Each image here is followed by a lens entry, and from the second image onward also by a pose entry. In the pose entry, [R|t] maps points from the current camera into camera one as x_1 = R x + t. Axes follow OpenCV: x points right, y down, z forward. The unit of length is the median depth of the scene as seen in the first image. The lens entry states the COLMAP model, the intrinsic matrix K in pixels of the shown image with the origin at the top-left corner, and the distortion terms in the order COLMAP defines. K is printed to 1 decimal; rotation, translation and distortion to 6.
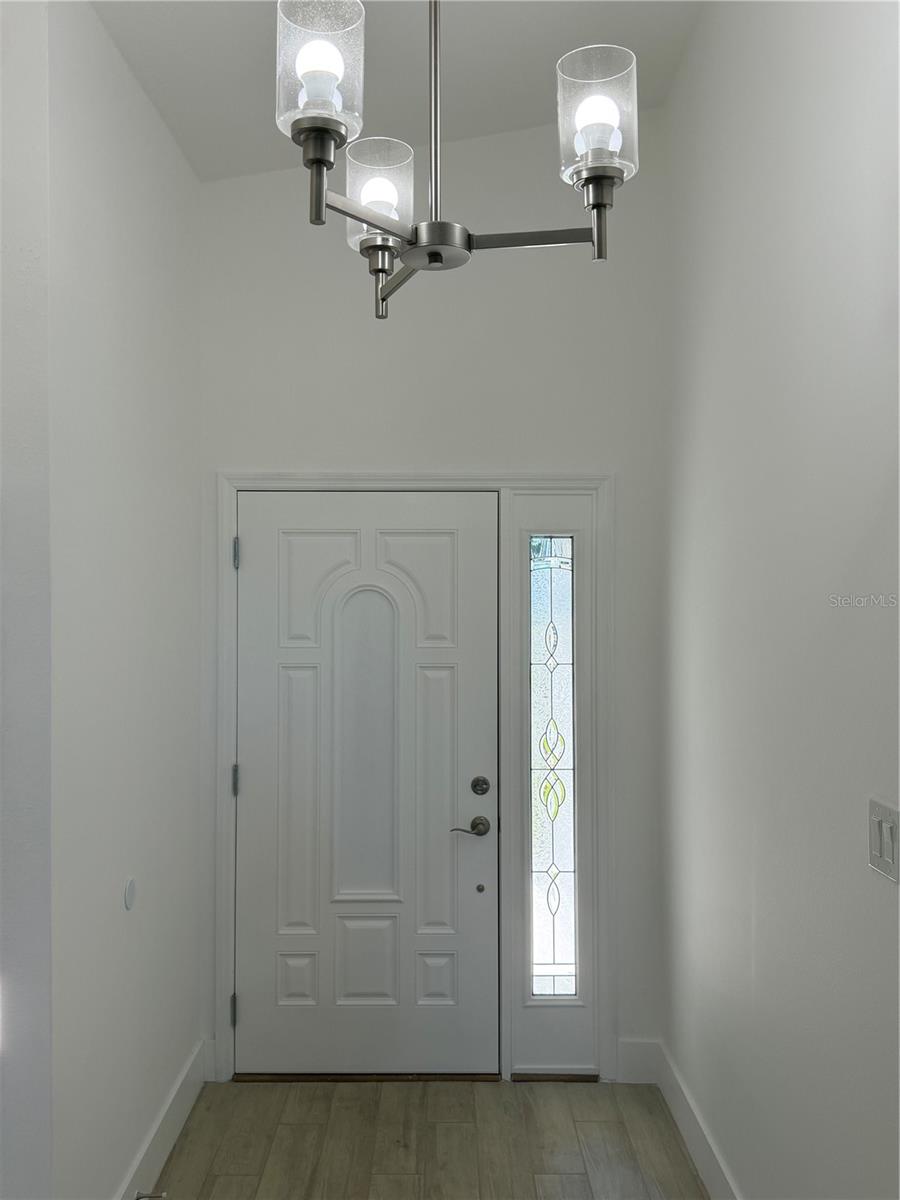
lens RADIAL K [[1082.4, 0, 450.0], [0, 1082.4, 600.0], [0, 0, 1]] dist [0.000436, 0.000195]
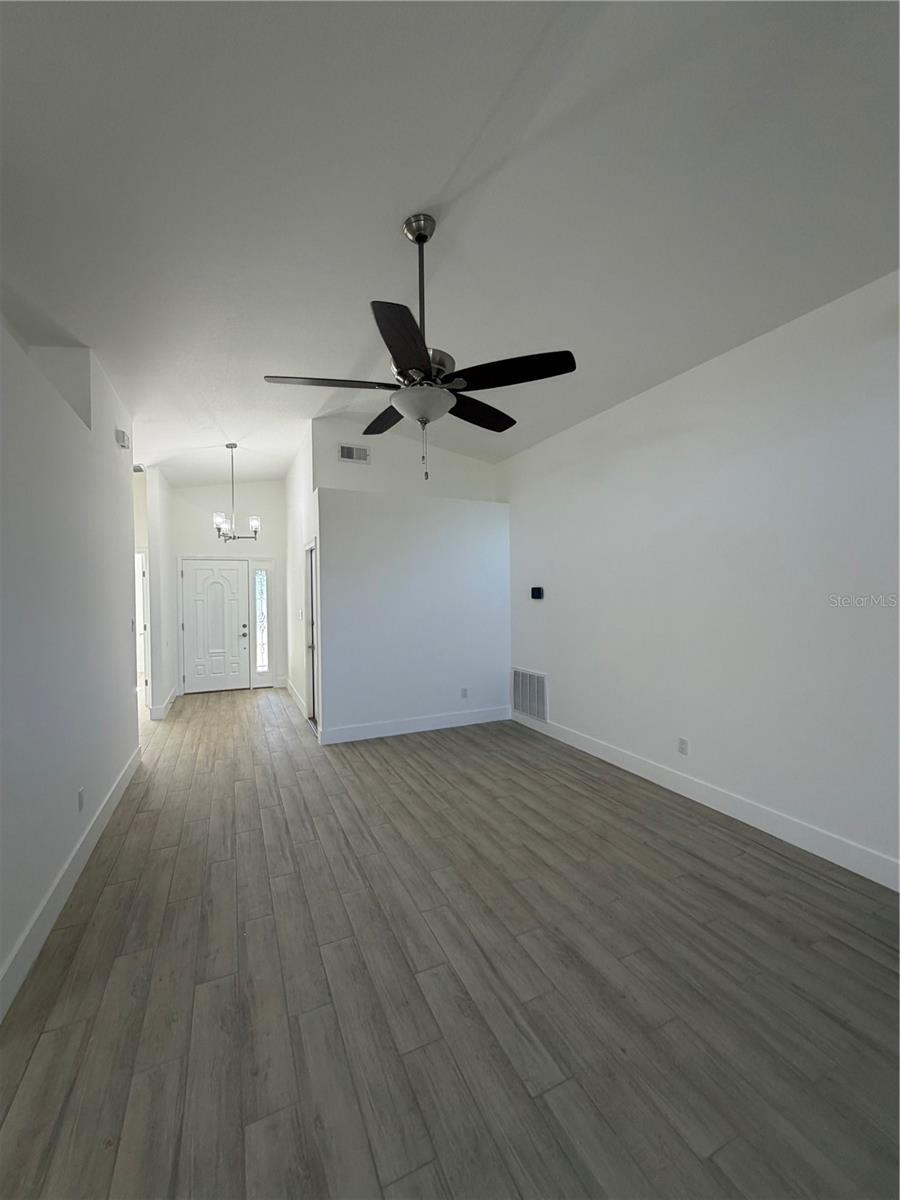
lens RADIAL K [[479.4, 0, 449.3], [0, 479.4, 597.7], [0, 0, 1]] dist [0.000515, 0.000047]
pose [[0.915217, -0.012920, 0.402755, 0.005349], [0.006742, 0.999837, 0.016752, 0.027021], [-0.402905, -0.012617, 0.915155, -1.184638]]
